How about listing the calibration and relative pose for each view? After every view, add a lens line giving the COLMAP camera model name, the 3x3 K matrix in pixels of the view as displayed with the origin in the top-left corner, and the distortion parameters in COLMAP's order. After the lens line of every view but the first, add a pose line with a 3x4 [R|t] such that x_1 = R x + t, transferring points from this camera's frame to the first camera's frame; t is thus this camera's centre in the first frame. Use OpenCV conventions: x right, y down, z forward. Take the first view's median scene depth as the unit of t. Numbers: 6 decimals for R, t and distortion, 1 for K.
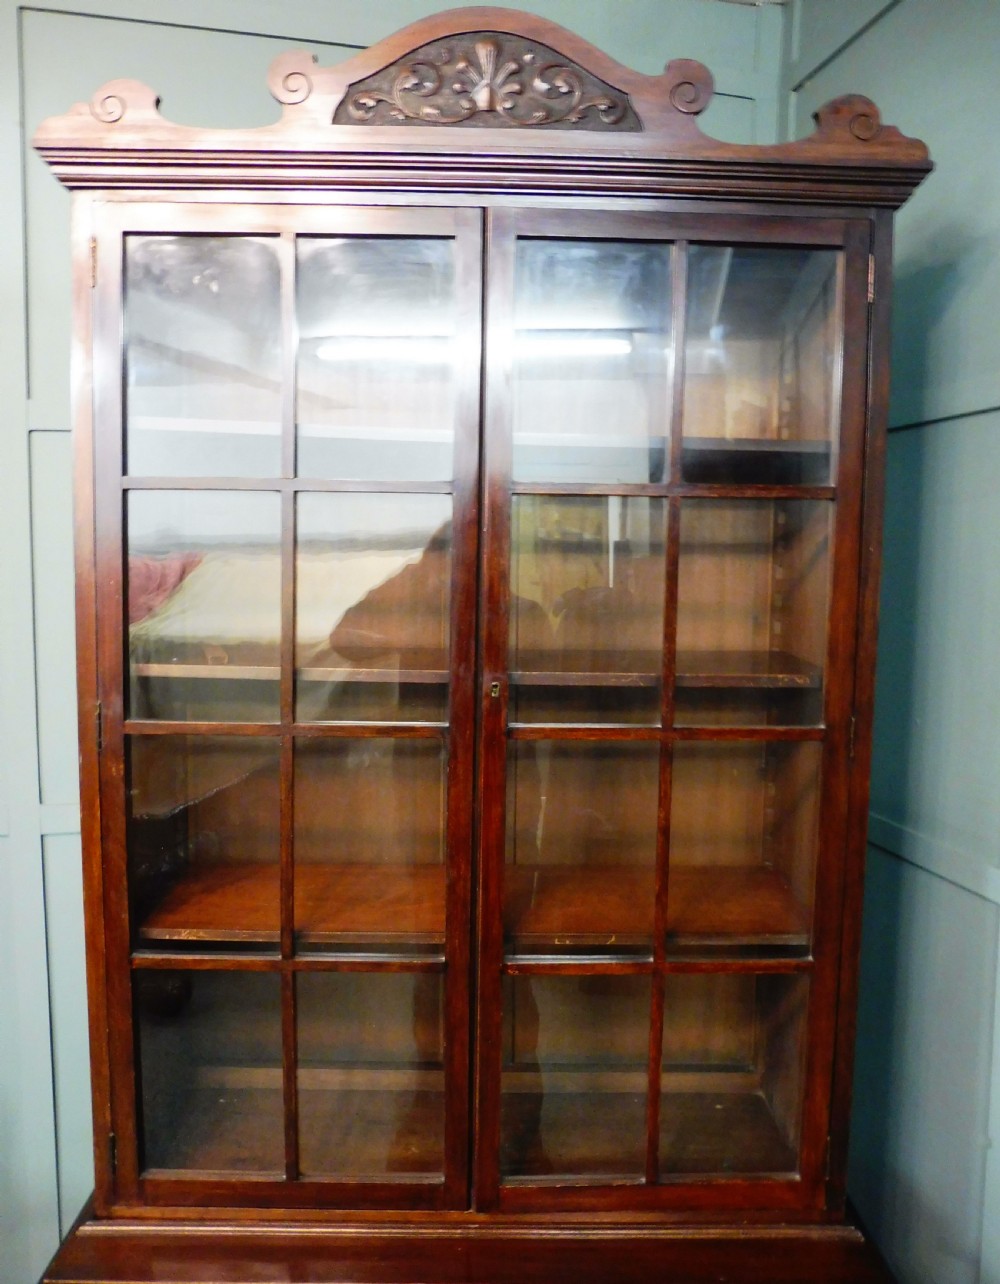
lens RADIAL K [[1013.5, 0, 485.7], [0, 1013.5, 620.9], [0, 0, 1]] dist [-0.035458, -0.000624]
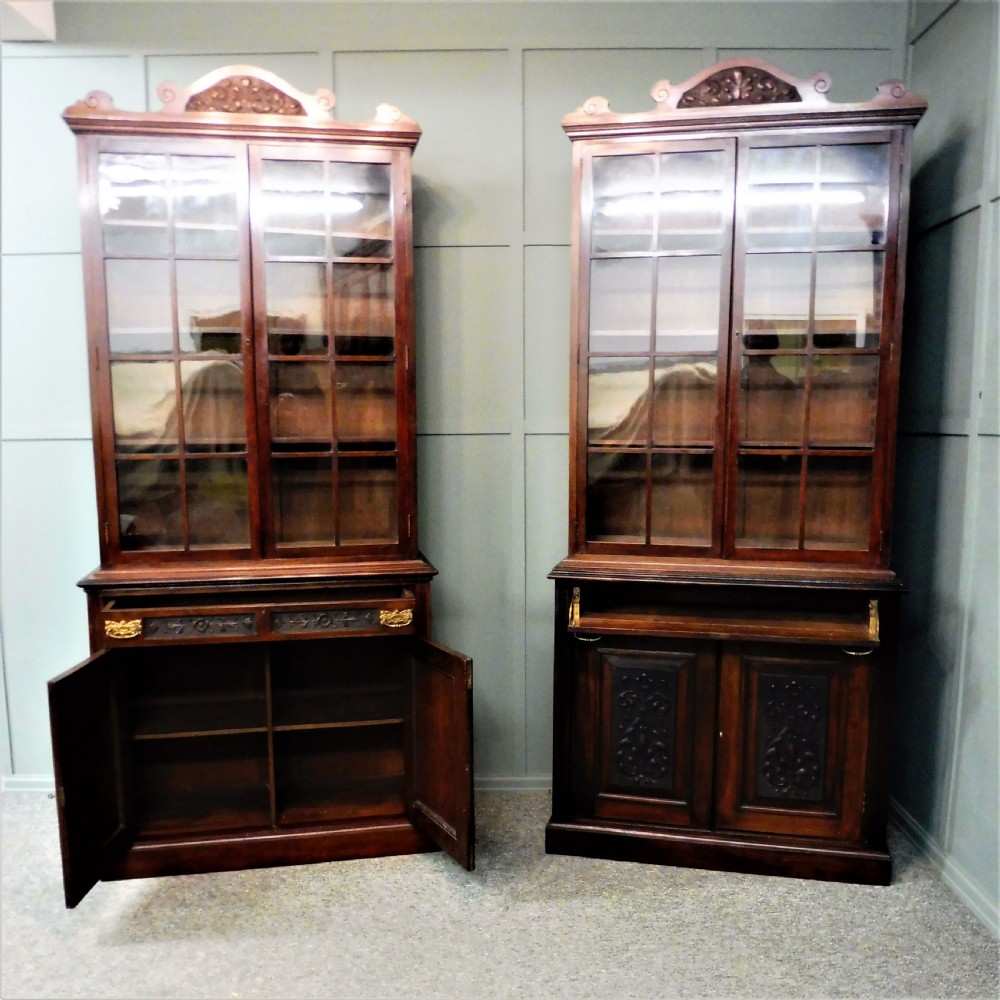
lens RADIAL K [[1014.9, 0, 498.0], [0, 1014.9, 552.8], [0, 0, 1]] dist [-0.003277, -0.020102]
pose [[0.973617, 0.021043, -0.227218, 0.013926], [-0.008156, 0.998312, 0.057507, 0.446042], [0.228044, -0.054137, 0.972145, -1.521795]]
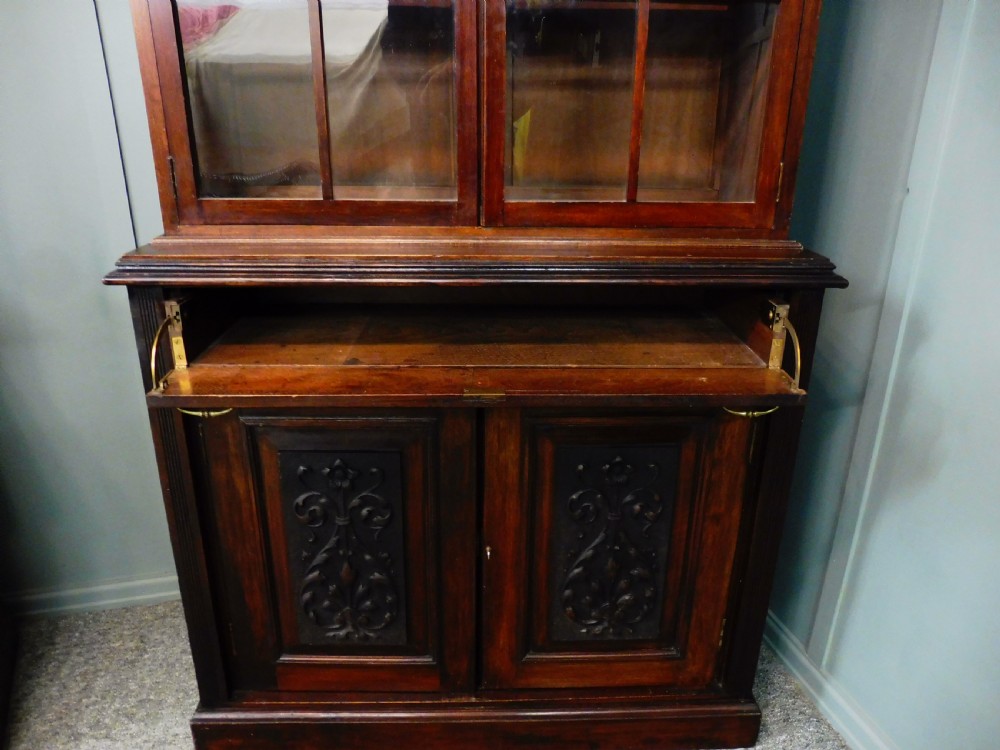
lens RADIAL K [[757.8, 0, 496.9], [0, 757.8, 389.3], [0, 0, 1]] dist [-0.043472, 0.018326]
pose [[0.999652, -0.011783, 0.023583, -0.018808], [0.004512, 0.957829, 0.287304, 0.525565], [-0.025974, -0.287097, 0.957549, 0.080830]]
